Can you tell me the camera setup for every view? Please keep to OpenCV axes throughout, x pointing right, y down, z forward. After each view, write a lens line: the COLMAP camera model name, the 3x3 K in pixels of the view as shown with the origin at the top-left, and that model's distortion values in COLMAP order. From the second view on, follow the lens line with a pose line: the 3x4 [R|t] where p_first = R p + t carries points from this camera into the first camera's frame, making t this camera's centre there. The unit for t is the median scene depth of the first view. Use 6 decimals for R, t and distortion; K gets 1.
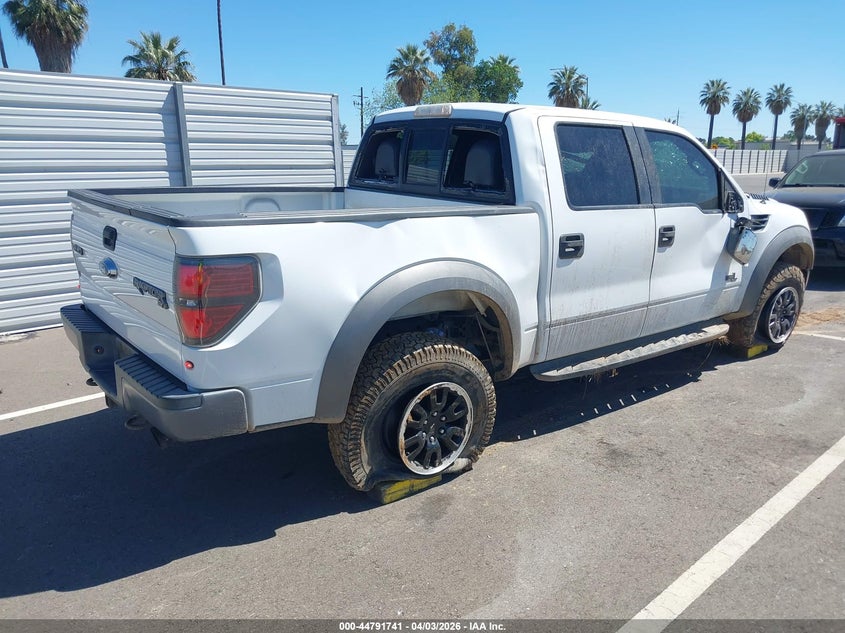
lens RADIAL K [[655.9, 0, 382.1], [0, 655.9, 318.7], [0, 0, 1]] dist [-0.008293, -0.006887]
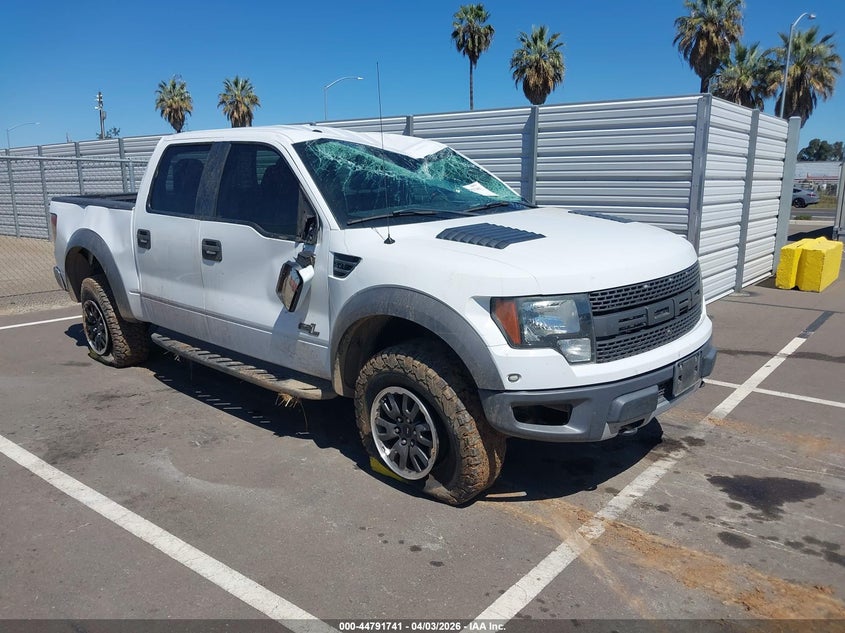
lens RADIAL K [[661.0, 0, 455.5], [0, 661.0, 316.3], [0, 0, 1]] dist [0.004185, 0.003835]
pose [[0.215833, 0.207705, -0.954083, 1.326458], [-0.224800, 0.961435, 0.158452, -0.241074], [0.950201, 0.180279, 0.254202, 0.985400]]
